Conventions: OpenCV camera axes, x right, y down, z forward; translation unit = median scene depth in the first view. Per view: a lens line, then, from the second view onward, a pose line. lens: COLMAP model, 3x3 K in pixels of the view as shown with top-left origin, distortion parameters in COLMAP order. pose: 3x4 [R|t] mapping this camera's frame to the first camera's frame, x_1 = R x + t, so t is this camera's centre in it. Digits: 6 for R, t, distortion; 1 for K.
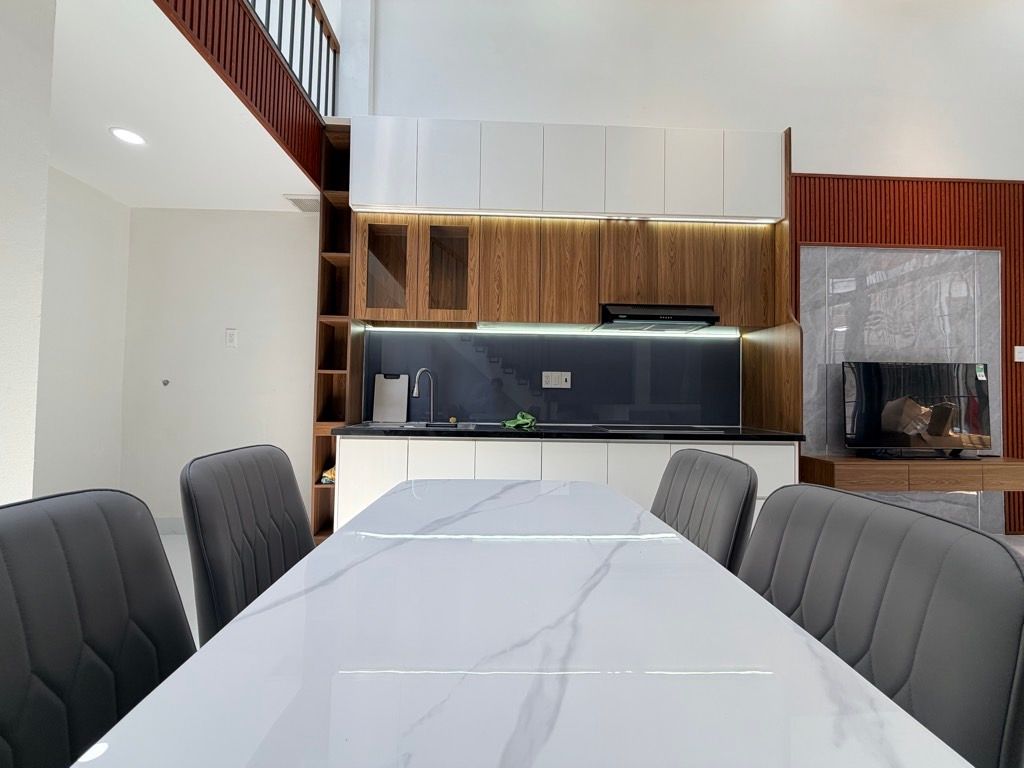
lens RADIAL K [[407.9, 0, 507.5], [0, 407.9, 384.6], [0, 0, 1]] dist [0.000559, 0.000134]
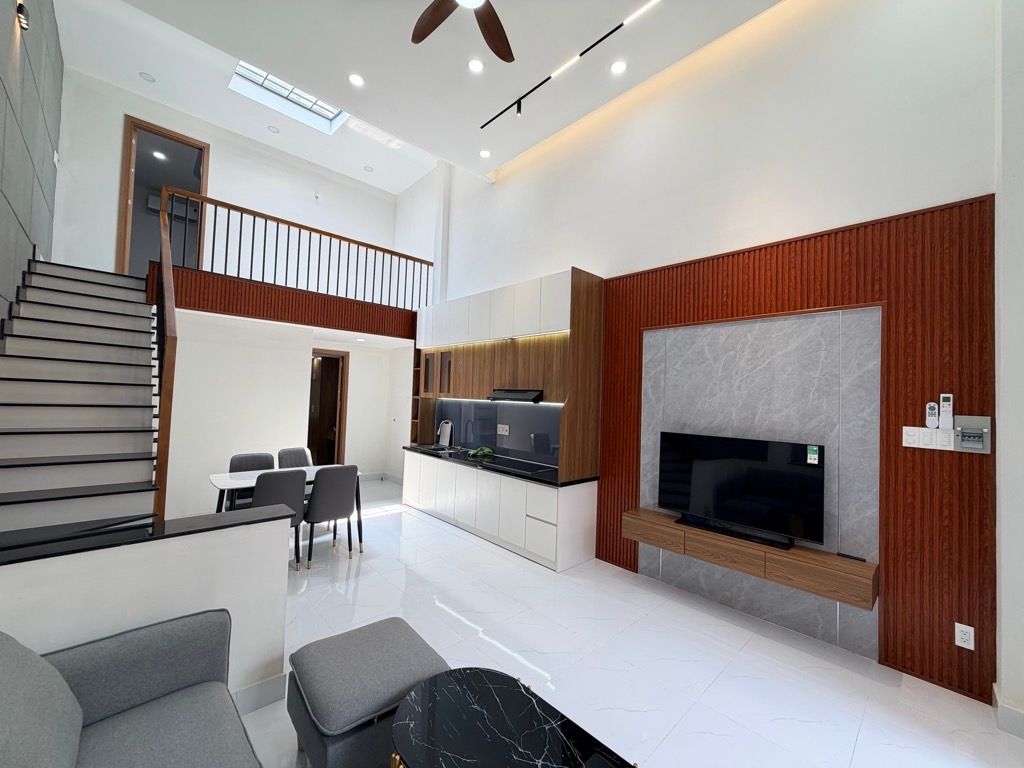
lens RADIAL K [[407.9, 0, 507.5], [0, 407.9, 384.6], [0, 0, 1]] dist [0.000559, 0.000134]
pose [[0.653591, -0.013415, -0.756729, 1.559163], [-0.006376, 0.999710, -0.023230, -0.175505], [0.756821, 0.020008, 0.653316, -0.090739]]
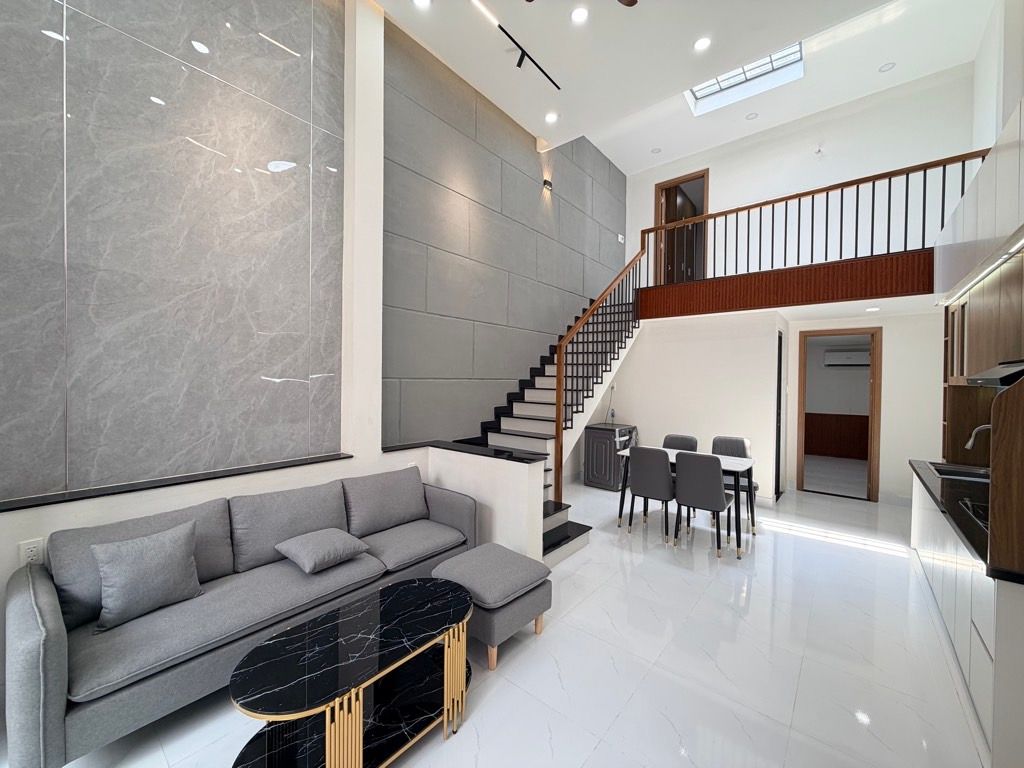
lens RADIAL K [[407.9, 0, 507.5], [0, 407.9, 384.6], [0, 0, 1]] dist [0.000559, 0.000134]
pose [[-0.671654, -0.011091, -0.740782, 1.554728], [-0.001801, 0.999909, -0.013338, -0.137293], [0.740863, -0.007624, -0.671613, 0.797030]]
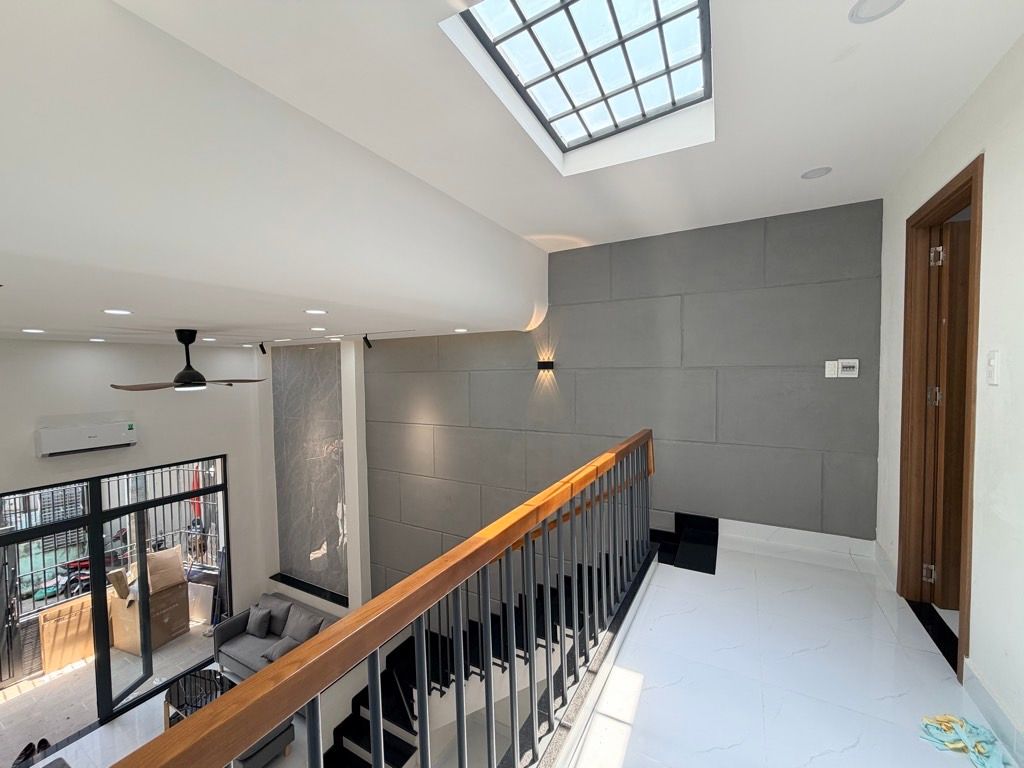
lens RADIAL K [[407.9, 0, 507.5], [0, 407.9, 384.6], [0, 0, 1]] dist [0.000559, 0.000134]
pose [[-0.853304, -0.019991, 0.521031, -0.661311], [-0.010281, 0.999716, 0.021520, -1.077396], [-0.521313, 0.013006, -0.853266, 0.974033]]
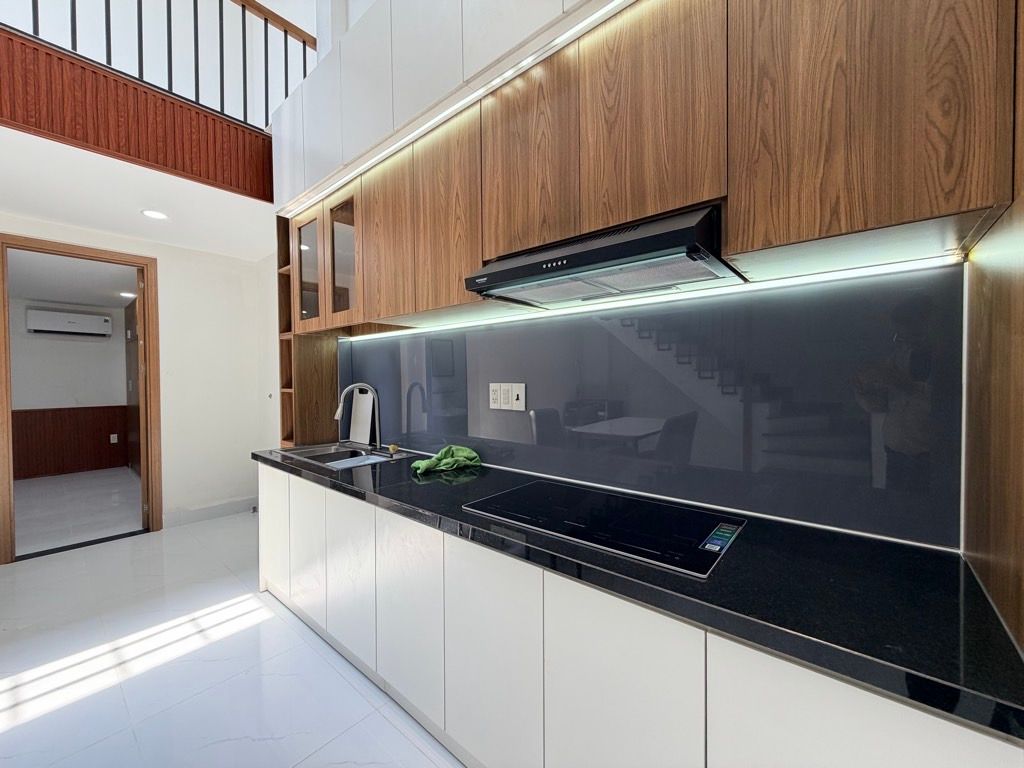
lens RADIAL K [[407.9, 0, 507.5], [0, 407.9, 384.6], [0, 0, 1]] dist [0.000559, 0.000134]
pose [[0.733873, -0.009144, -0.679226, 0.599202], [0.034998, 0.999090, 0.024364, -0.049162], [0.678385, -0.041651, 0.733525, 0.616225]]
